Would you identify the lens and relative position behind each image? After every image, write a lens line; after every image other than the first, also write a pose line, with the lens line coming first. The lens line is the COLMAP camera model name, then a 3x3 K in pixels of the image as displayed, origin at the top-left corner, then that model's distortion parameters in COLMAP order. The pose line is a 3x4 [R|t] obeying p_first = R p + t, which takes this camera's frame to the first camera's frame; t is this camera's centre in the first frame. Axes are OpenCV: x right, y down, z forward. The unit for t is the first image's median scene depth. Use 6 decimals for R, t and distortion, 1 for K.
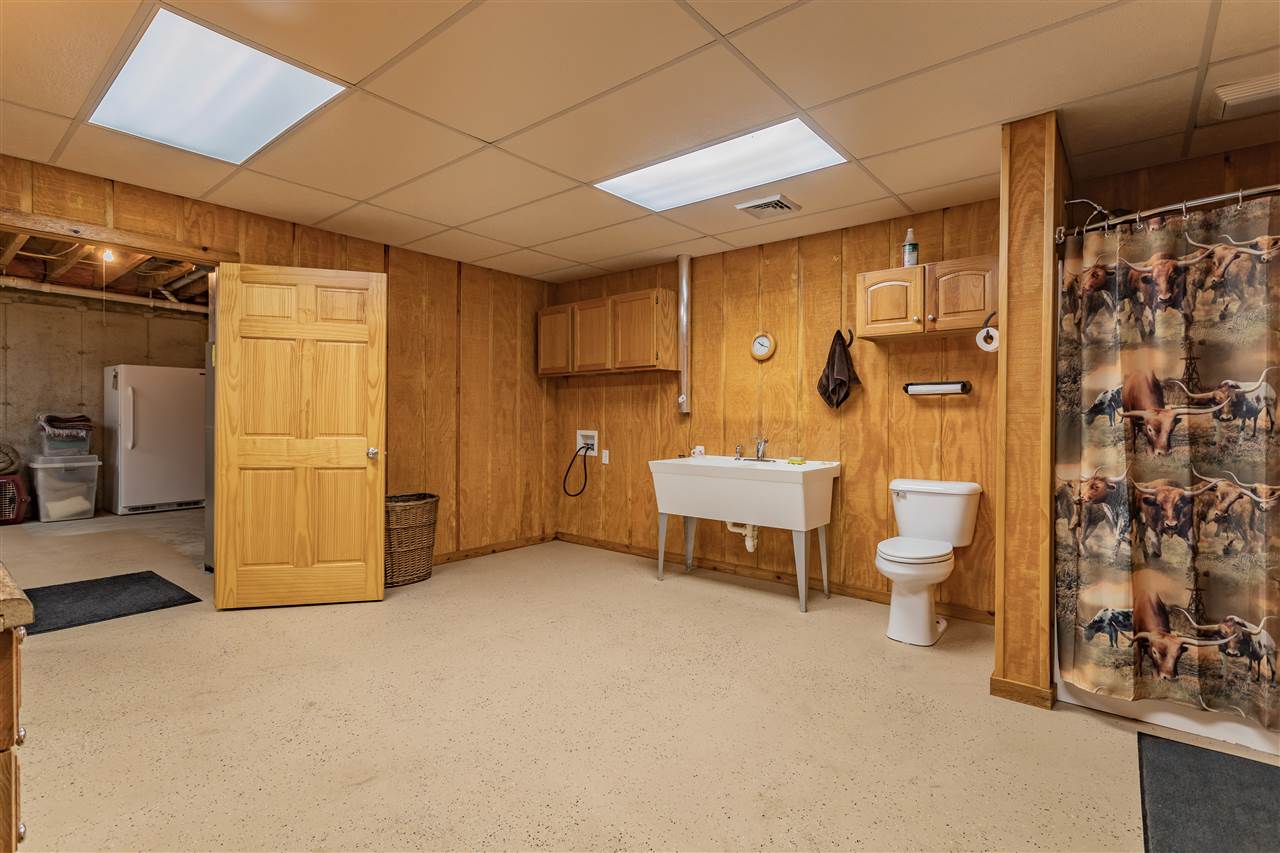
lens RADIAL K [[601.2, 0, 640.0], [0, 601.2, 426.5], [0, 0, 1]] dist [0.003390, 0.000062]
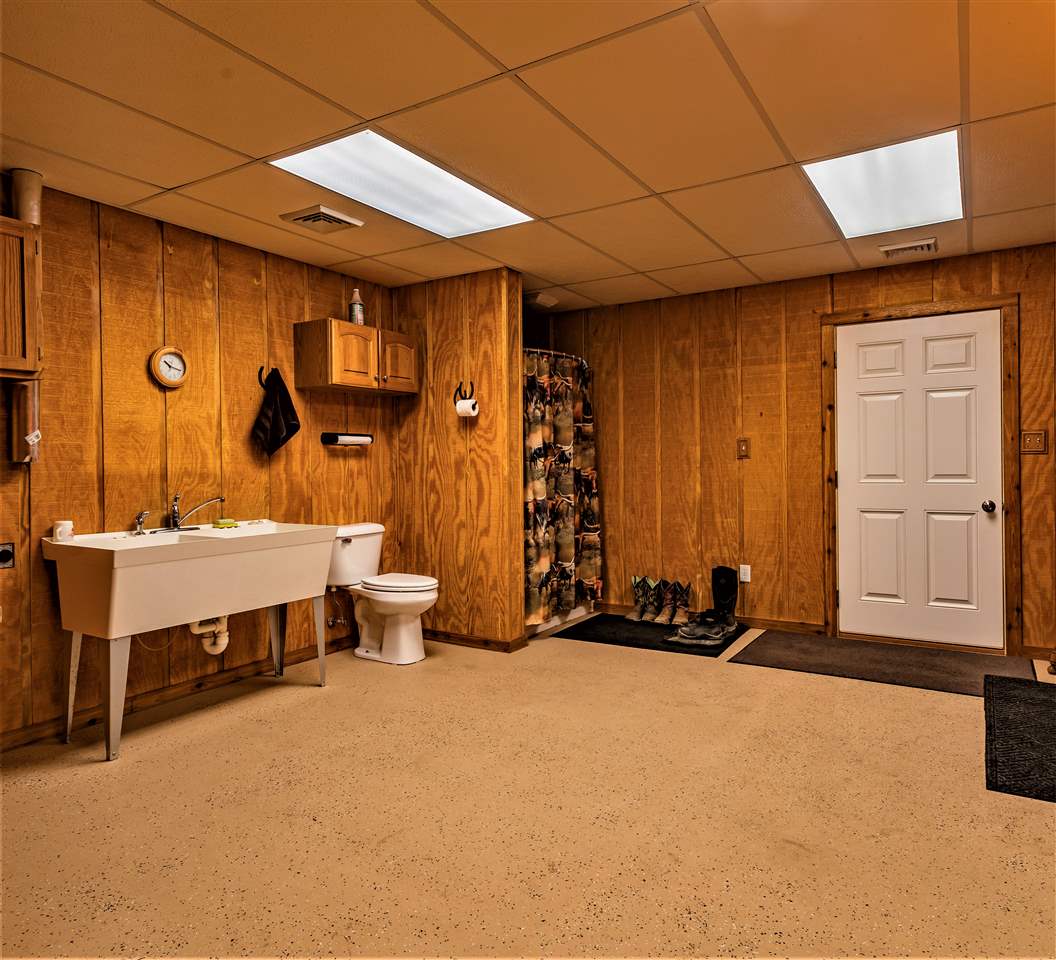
lens RADIAL K [[715.1, 0, 528.0], [0, 715.1, 480.0], [0, 0, 1]] dist [-0.002922, -0.000168]
pose [[-0.130091, -0.024163, 0.991208, -0.774449], [0.028691, 0.999193, 0.028124, -0.016015], [-0.991087, 0.032098, -0.129293, 0.793212]]
